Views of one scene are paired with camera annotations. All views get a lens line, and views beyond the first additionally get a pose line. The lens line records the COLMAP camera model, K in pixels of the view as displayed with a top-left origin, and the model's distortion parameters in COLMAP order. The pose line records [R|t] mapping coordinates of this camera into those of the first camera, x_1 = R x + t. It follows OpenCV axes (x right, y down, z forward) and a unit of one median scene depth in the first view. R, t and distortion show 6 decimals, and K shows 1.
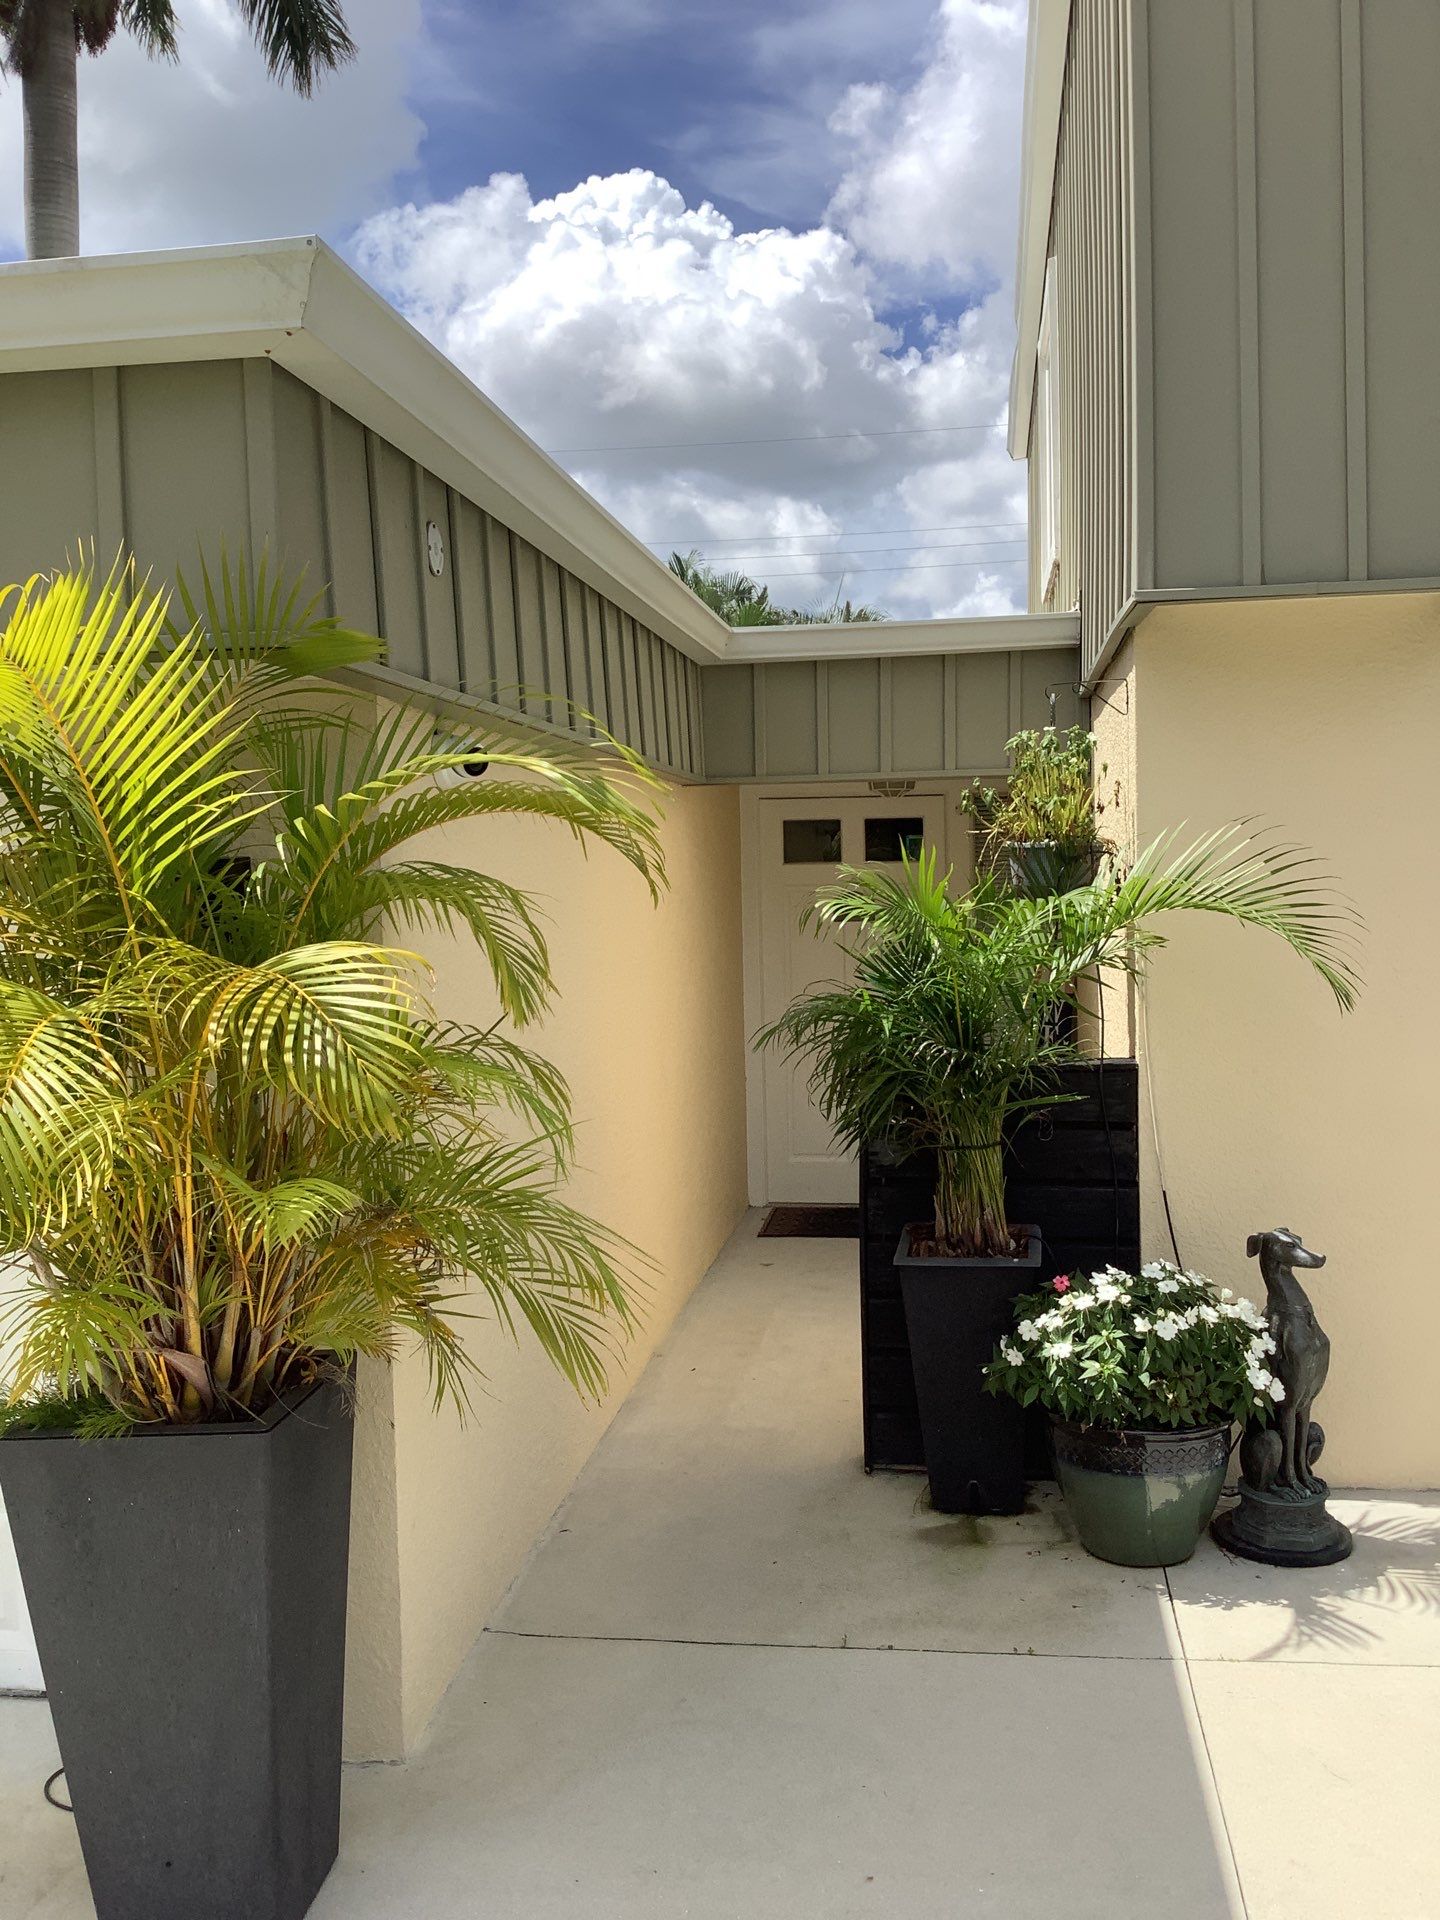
lens RADIAL K [[1938.9, 0, 720.0], [0, 1938.9, 960.0], [0, 0, 1]] dist [0.073043, -0.319242]
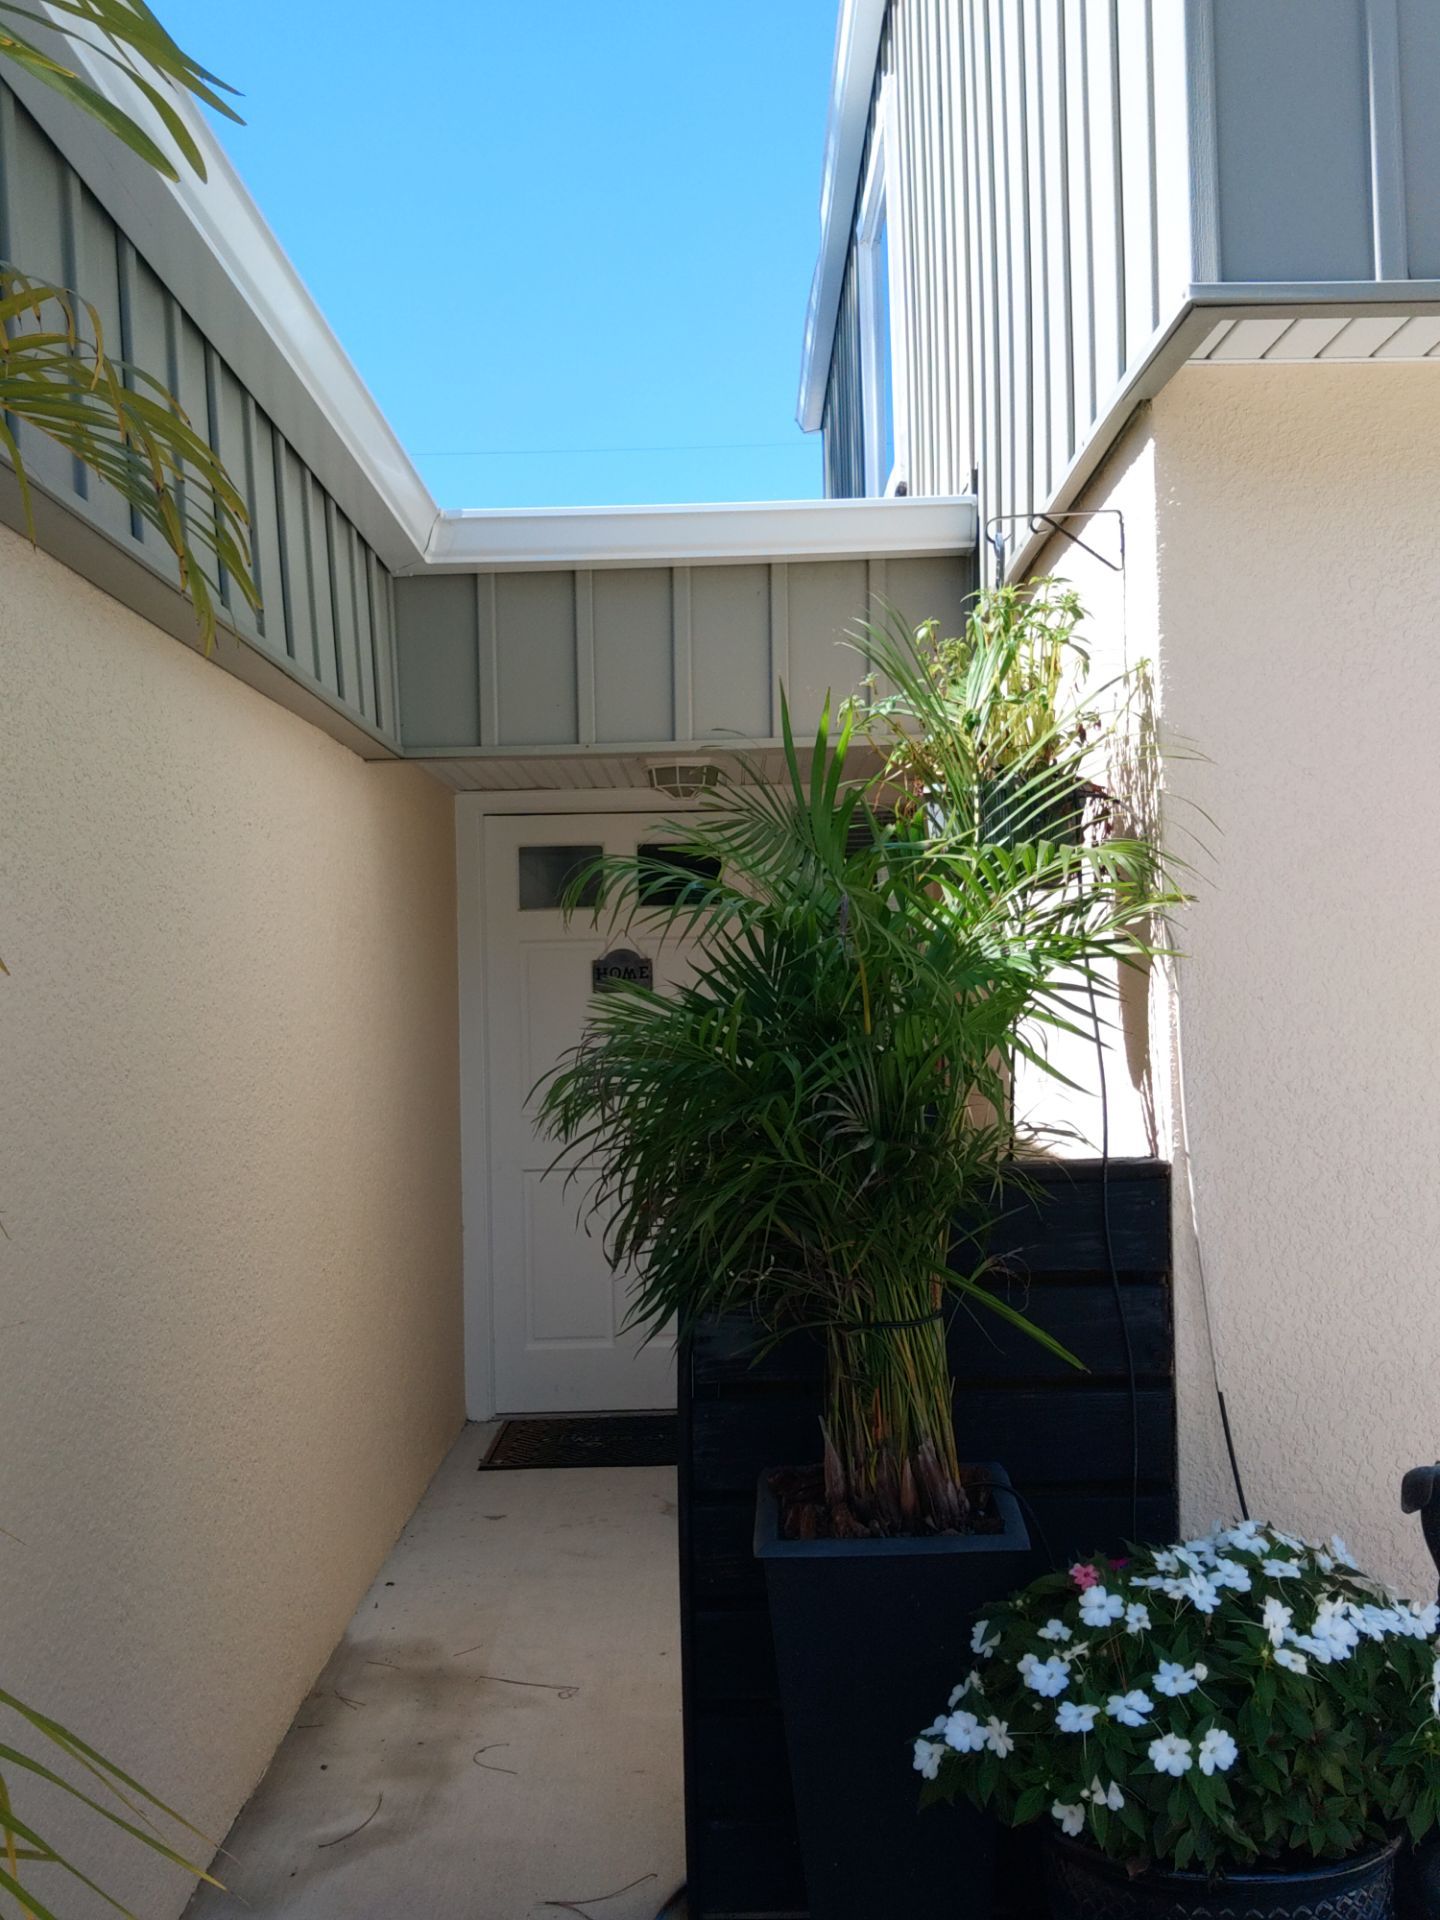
lens RADIAL K [[1938.9, 0, 720.0], [0, 1938.9, 960.0], [0, 0, 1]] dist [0.073043, -0.319242]
pose [[0.989104, 0.002327, 0.147200, 0.002811], [0.010618, 0.996143, -0.087098, 0.041194], [-0.146835, 0.087712, 0.985265, 0.454960]]
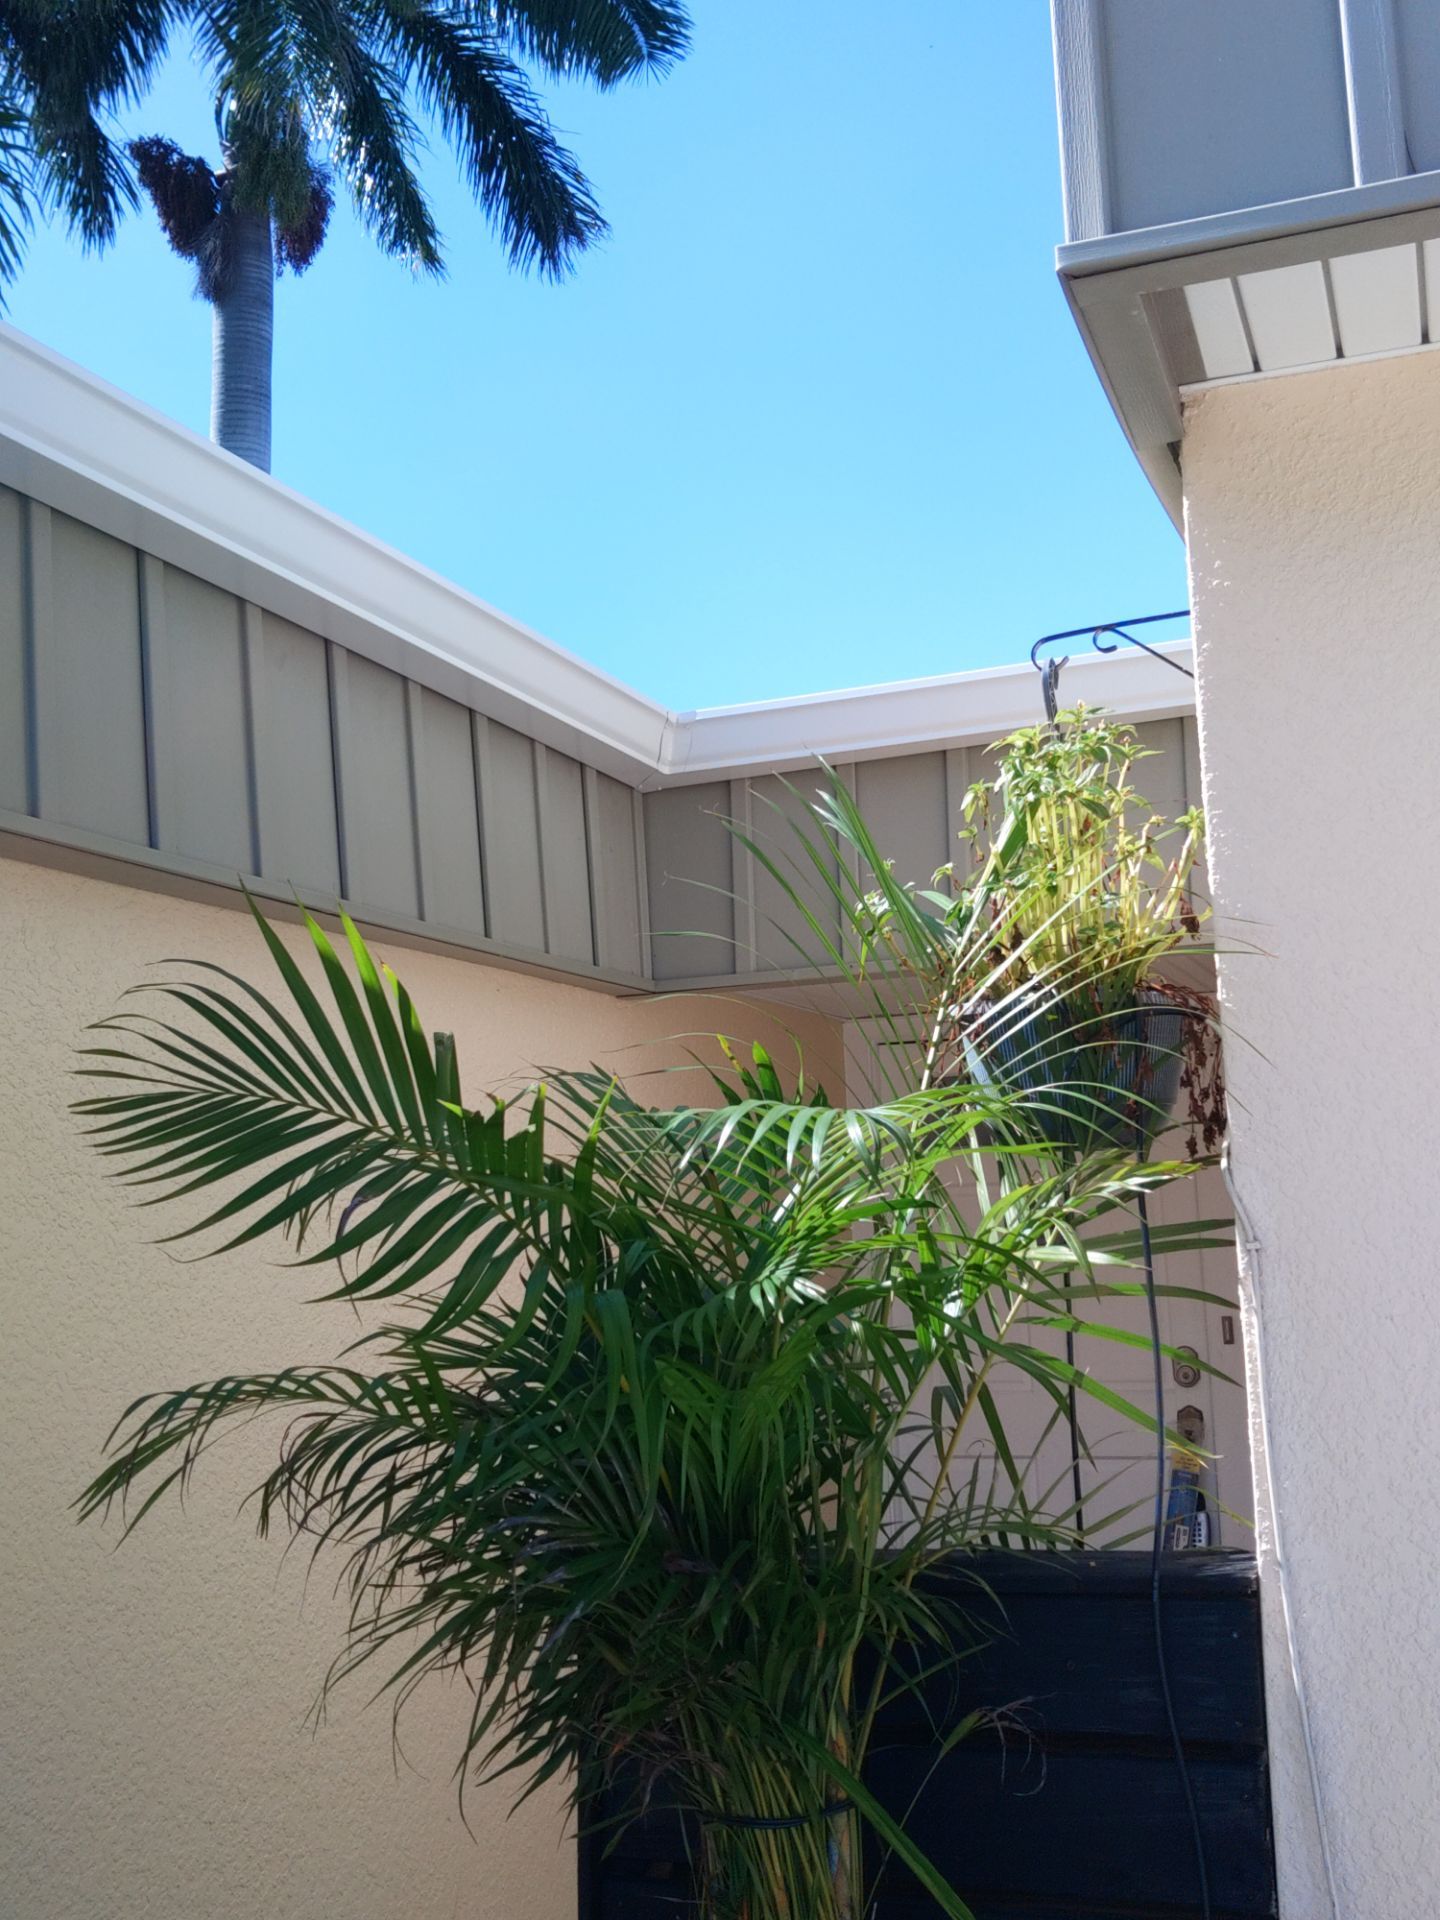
lens RADIAL K [[1964.5, 0, 720.0], [0, 1964.5, 960.0], [0, 0, 1]] dist [-0.016034, -0.021411]
pose [[0.975768, -0.047432, -0.213605, 0.201236], [0.004307, 0.980196, -0.197982, 0.011402], [0.218765, 0.192264, 0.956648, 0.601681]]
